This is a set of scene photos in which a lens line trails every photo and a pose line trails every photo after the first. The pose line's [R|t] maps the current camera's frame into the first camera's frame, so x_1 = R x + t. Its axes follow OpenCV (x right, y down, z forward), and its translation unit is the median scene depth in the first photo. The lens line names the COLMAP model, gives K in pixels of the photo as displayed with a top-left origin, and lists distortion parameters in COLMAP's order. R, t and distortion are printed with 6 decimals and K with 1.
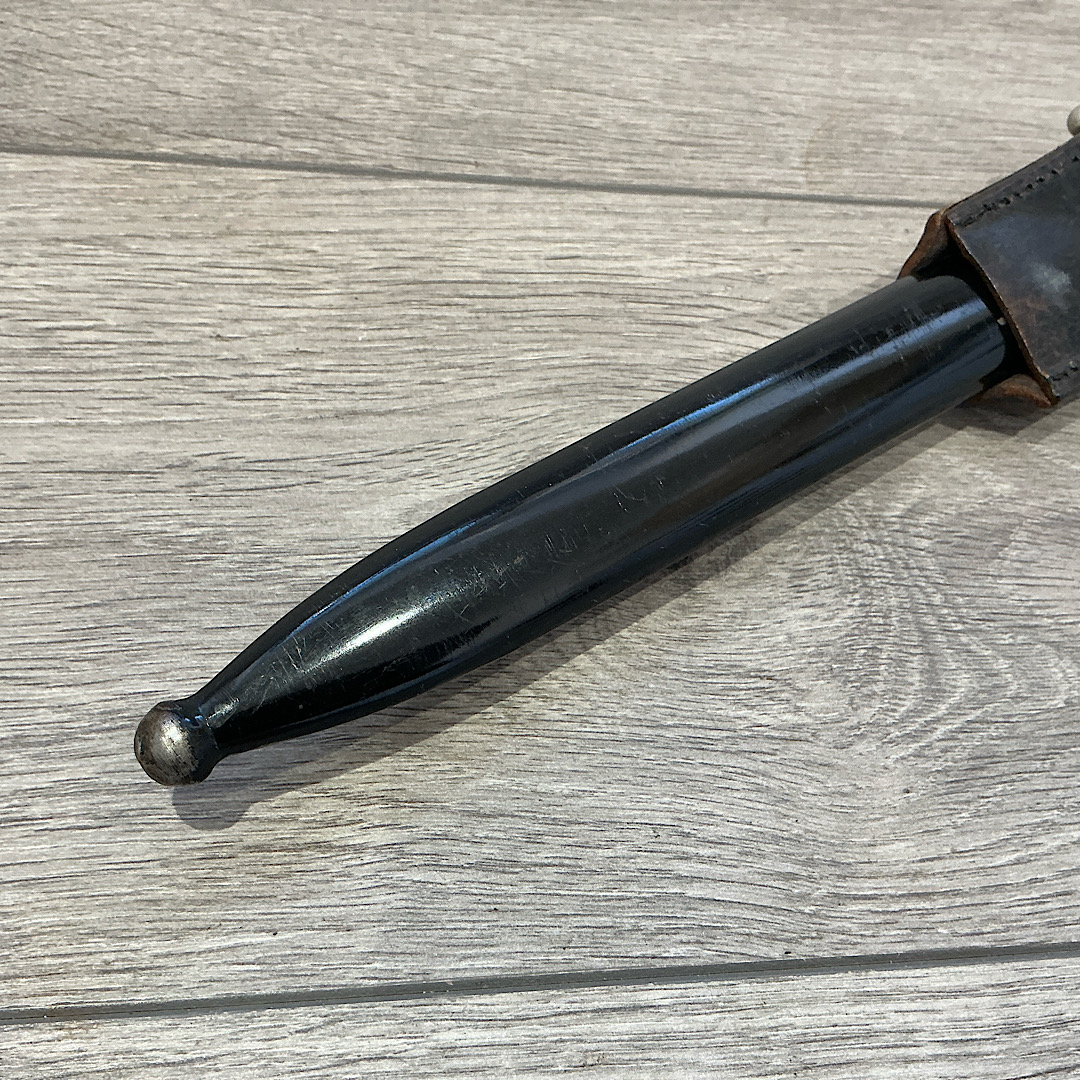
lens RADIAL K [[1201.7, 0, 540.0], [0, 1201.7, 540.0], [0, 0, 1]] dist [0.143795, -0.338305]
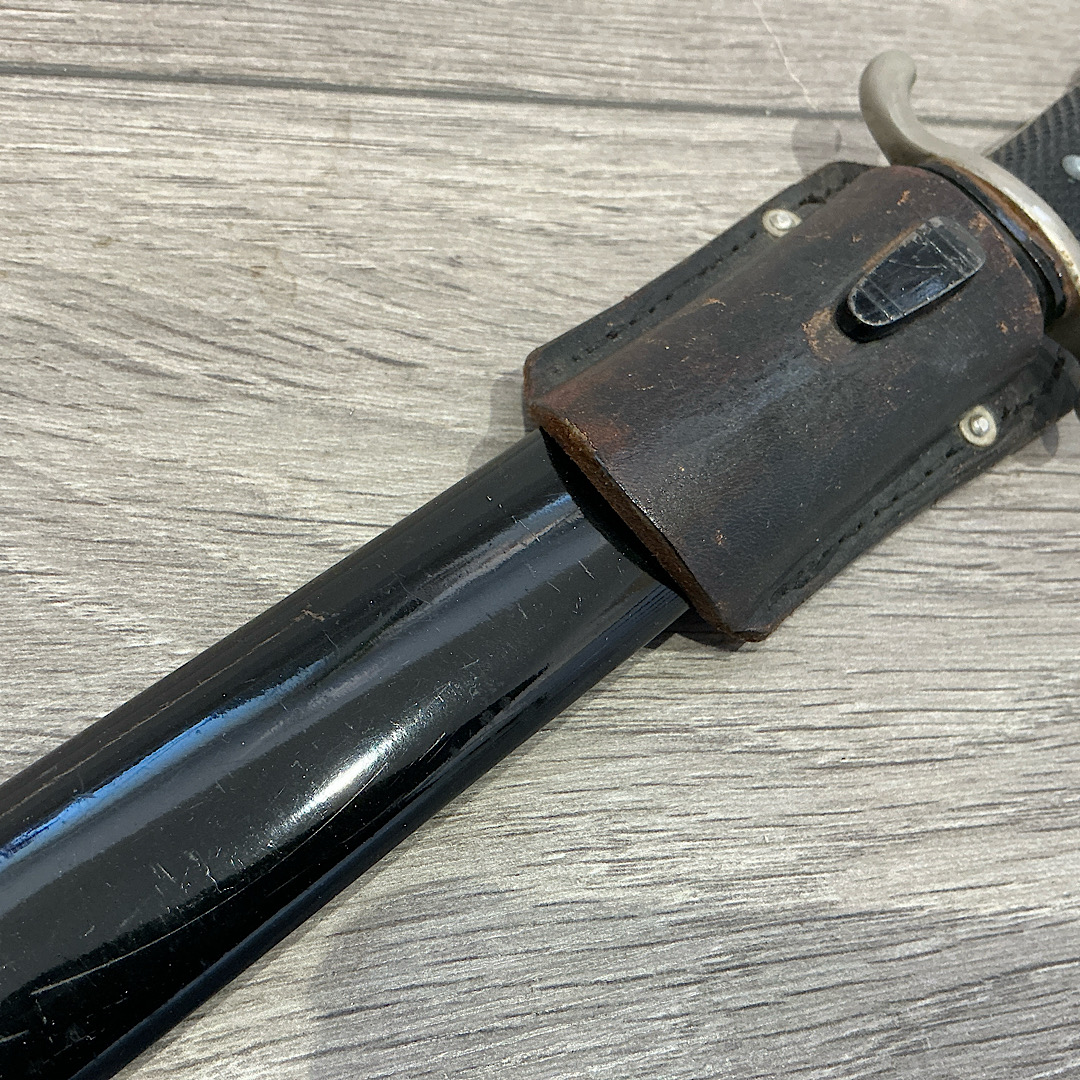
lens RADIAL K [[1201.7, 0, 540.0], [0, 1201.7, 540.0], [0, 0, 1]] dist [0.143795, -0.338305]
pose [[0.977354, -0.065635, 0.201173, 0.542775], [0.039109, 0.990330, 0.133103, -0.162747], [-0.207964, -0.122222, 0.970470, 0.507842]]
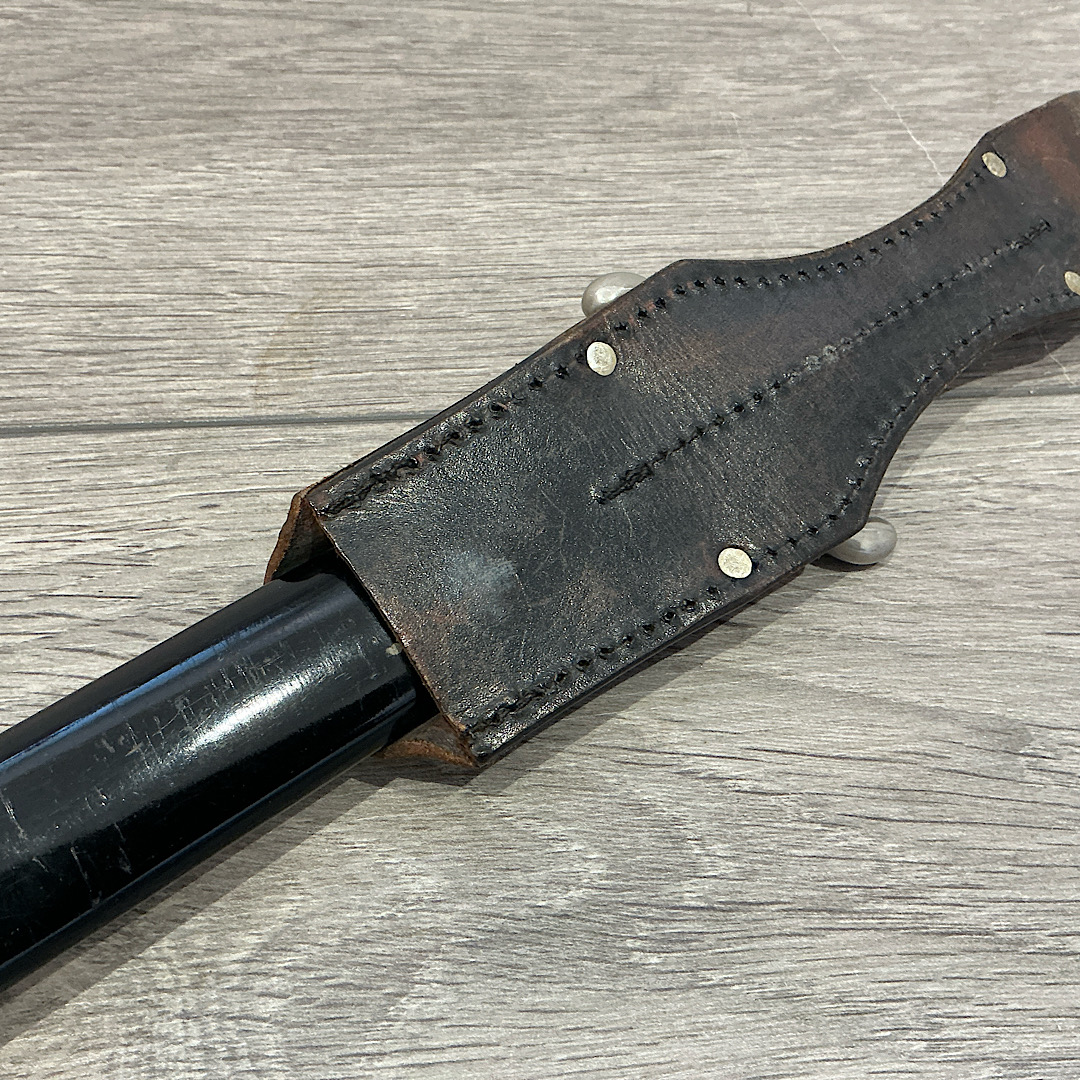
lens RADIAL K [[1201.7, 0, 540.0], [0, 1201.7, 540.0], [0, 0, 1]] dist [0.143795, -0.338305]
pose [[0.998033, -0.062629, 0.002889, 0.471240], [0.062633, 0.998036, -0.001232, -0.239752], [-0.002806, 0.001411, 0.999995, 0.326616]]
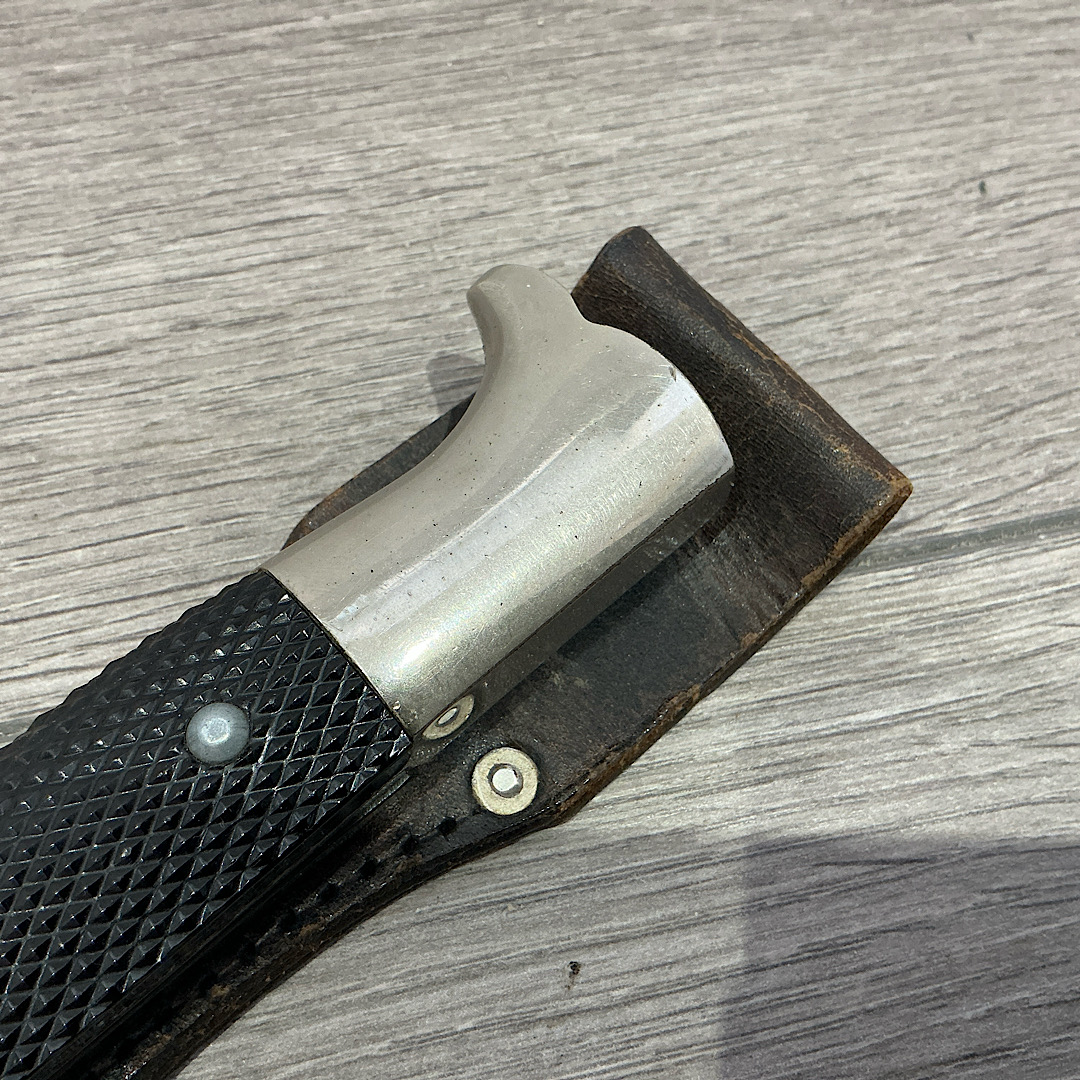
lens RADIAL K [[1201.7, 0, 540.0], [0, 1201.7, 540.0], [0, 0, 1]] dist [0.143795, -0.338305]
pose [[0.988748, -0.148826, -0.015100, 1.305857], [0.148749, 0.967475, 0.204610, -0.481039], [-0.015842, -0.204554, 0.978727, 0.894973]]
